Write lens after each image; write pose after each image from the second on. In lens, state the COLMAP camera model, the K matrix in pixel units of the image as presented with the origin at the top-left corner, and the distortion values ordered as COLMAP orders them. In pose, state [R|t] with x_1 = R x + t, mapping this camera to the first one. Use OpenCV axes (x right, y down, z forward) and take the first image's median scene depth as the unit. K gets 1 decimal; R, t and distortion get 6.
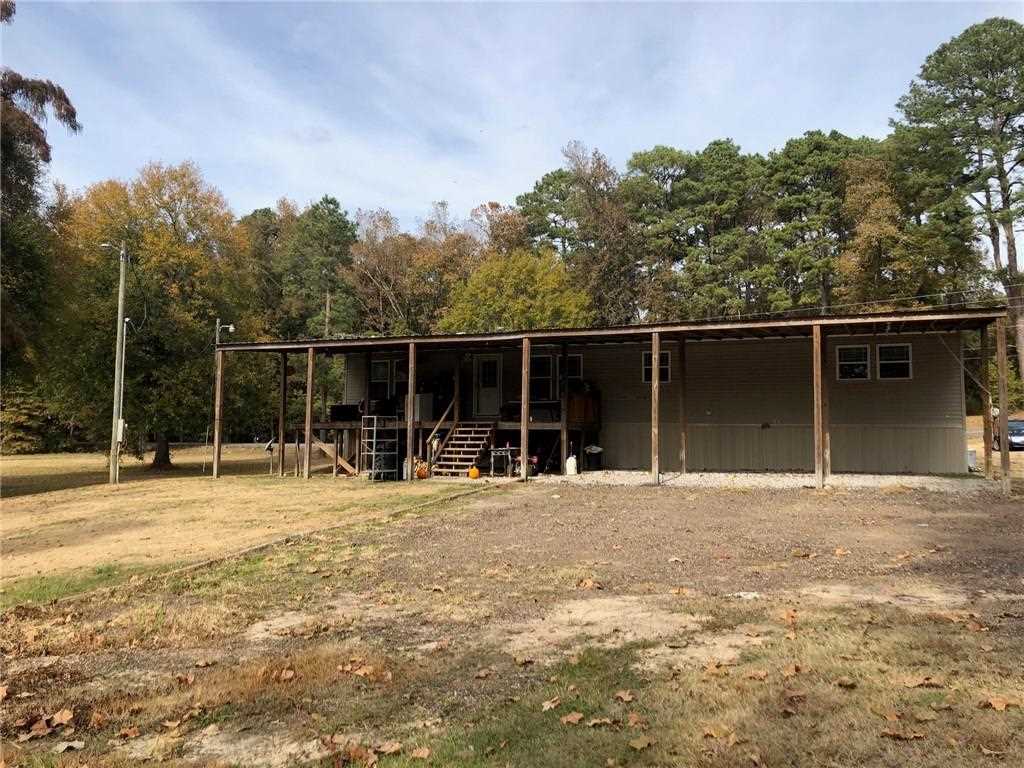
lens RADIAL K [[846.9, 0, 515.8], [0, 846.9, 390.9], [0, 0, 1]] dist [0.028331, -0.005936]
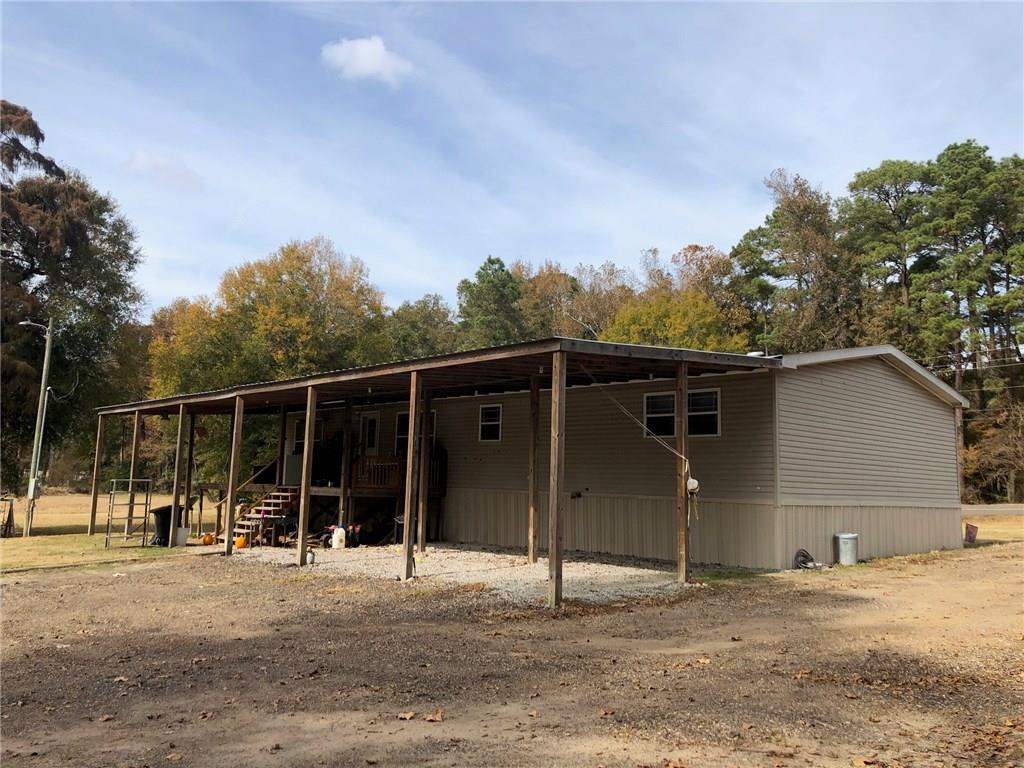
lens RADIAL K [[846.9, 0, 512.5], [0, 846.9, 375.4], [0, 0, 1]] dist [0.028331, -0.005936]
pose [[0.910825, -0.037612, -0.411076, 0.523223], [0.004373, 0.996664, -0.081502, -0.006411], [0.412770, 0.072437, 0.907950, 0.221852]]
